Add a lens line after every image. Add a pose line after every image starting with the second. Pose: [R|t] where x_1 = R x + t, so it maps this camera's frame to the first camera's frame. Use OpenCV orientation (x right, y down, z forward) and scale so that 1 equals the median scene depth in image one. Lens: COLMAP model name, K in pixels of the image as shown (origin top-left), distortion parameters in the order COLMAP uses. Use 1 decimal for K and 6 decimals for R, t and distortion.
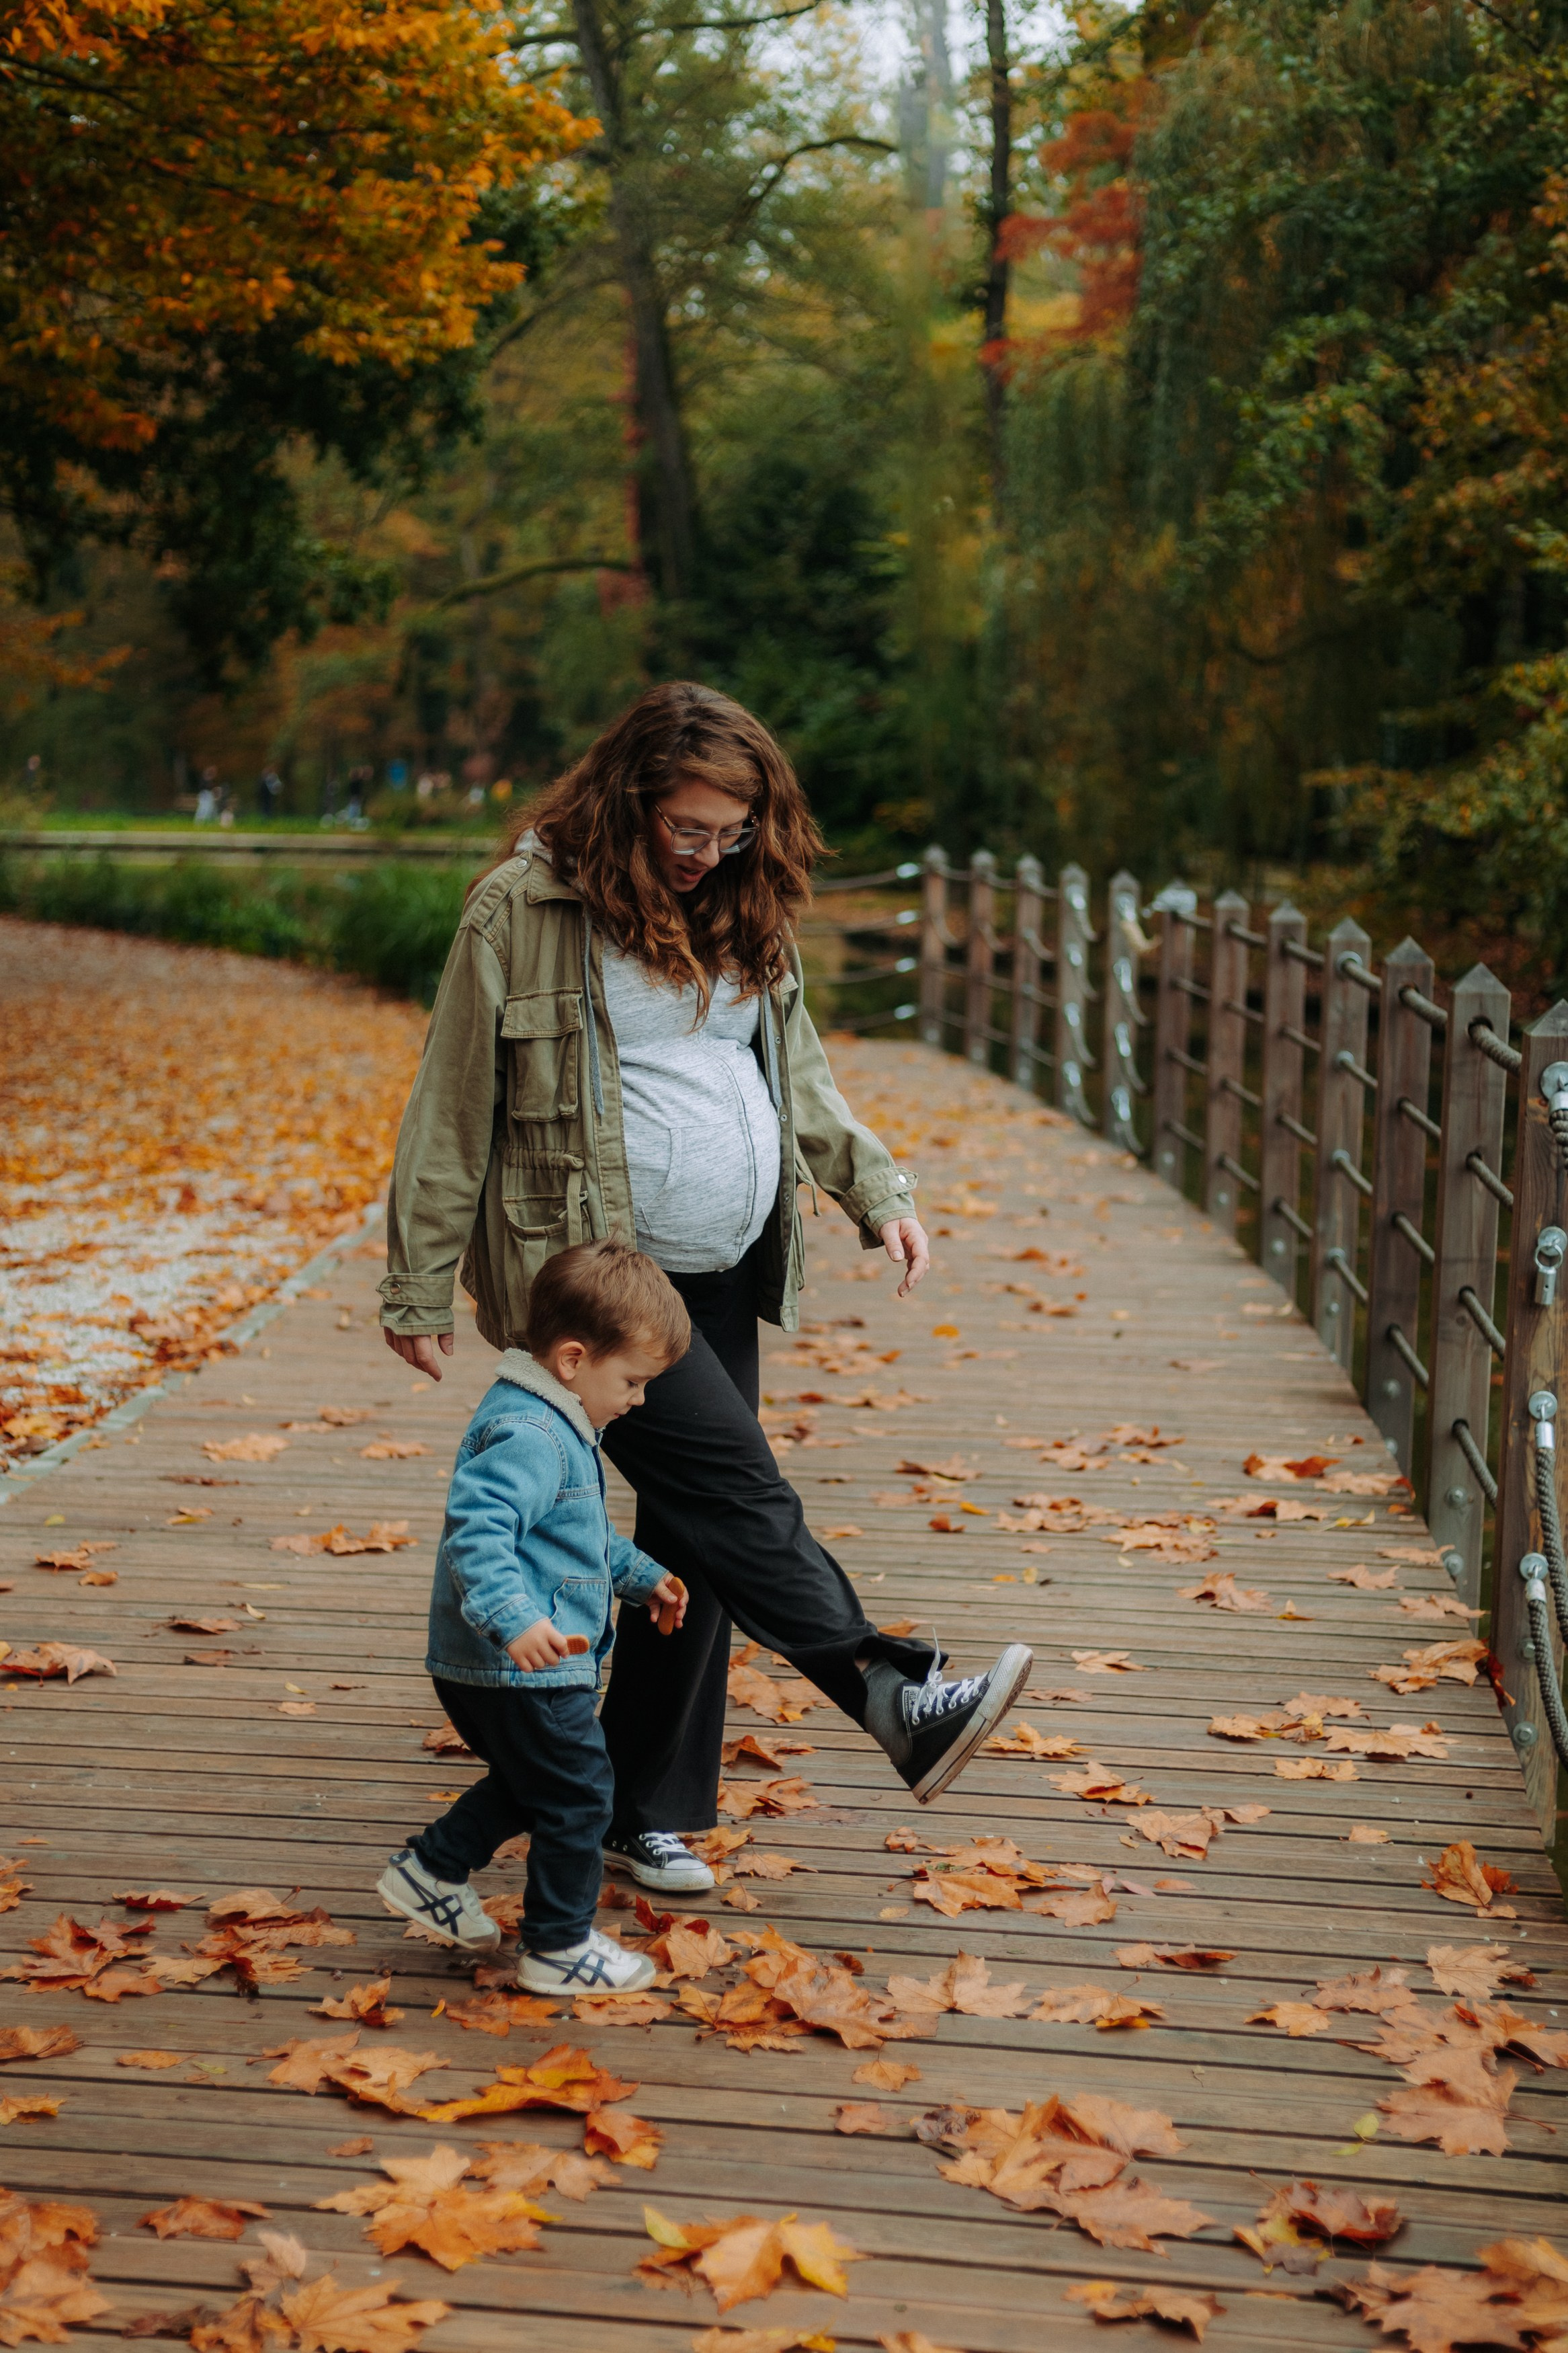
lens RADIAL K [[3584.6, 0, 793.9], [0, 3584.6, 1226.6], [0, 0, 1]] dist [0.154620, 0.248700]
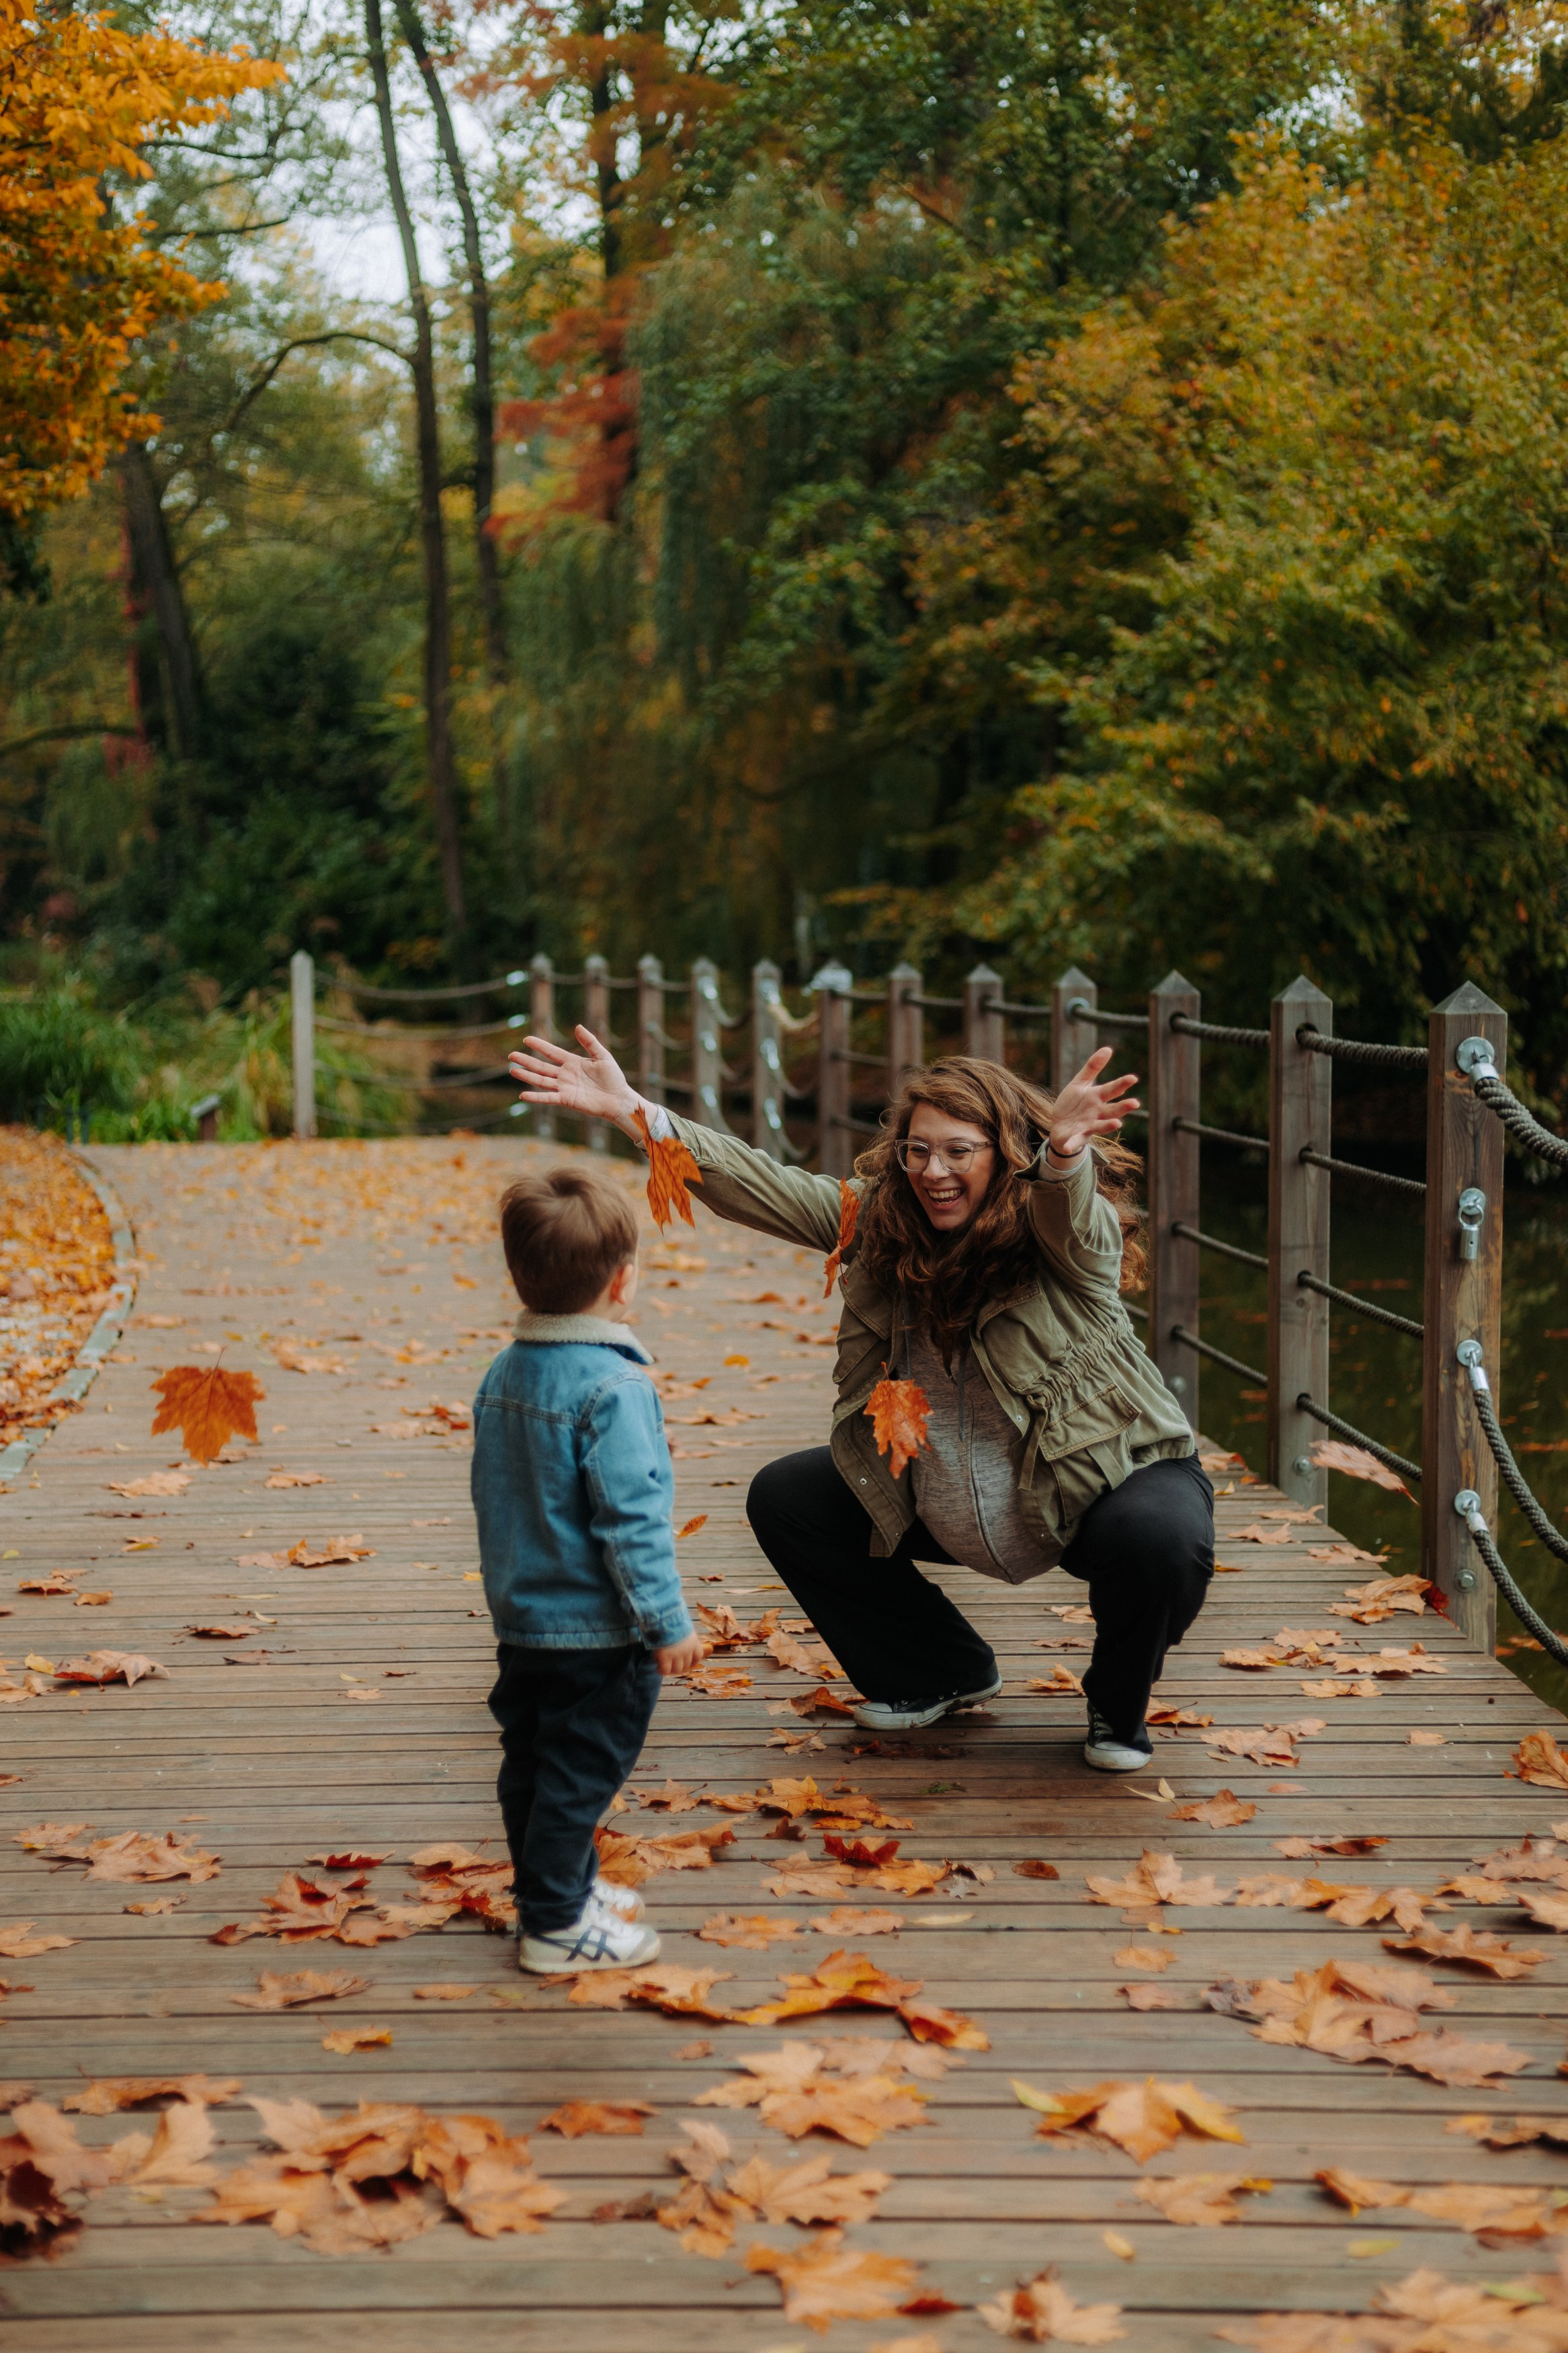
lens RADIAL K [[3321.8, 0, 775.3], [0, 3321.8, 1172.8], [0, 0, 1]] dist [0.166823, 0.170643]
pose [[0.989509, -0.040369, 0.138713, -0.111039], [0.046935, 0.997911, -0.044389, 0.024366], [-0.136632, 0.050434, 0.989337, 0.020819]]
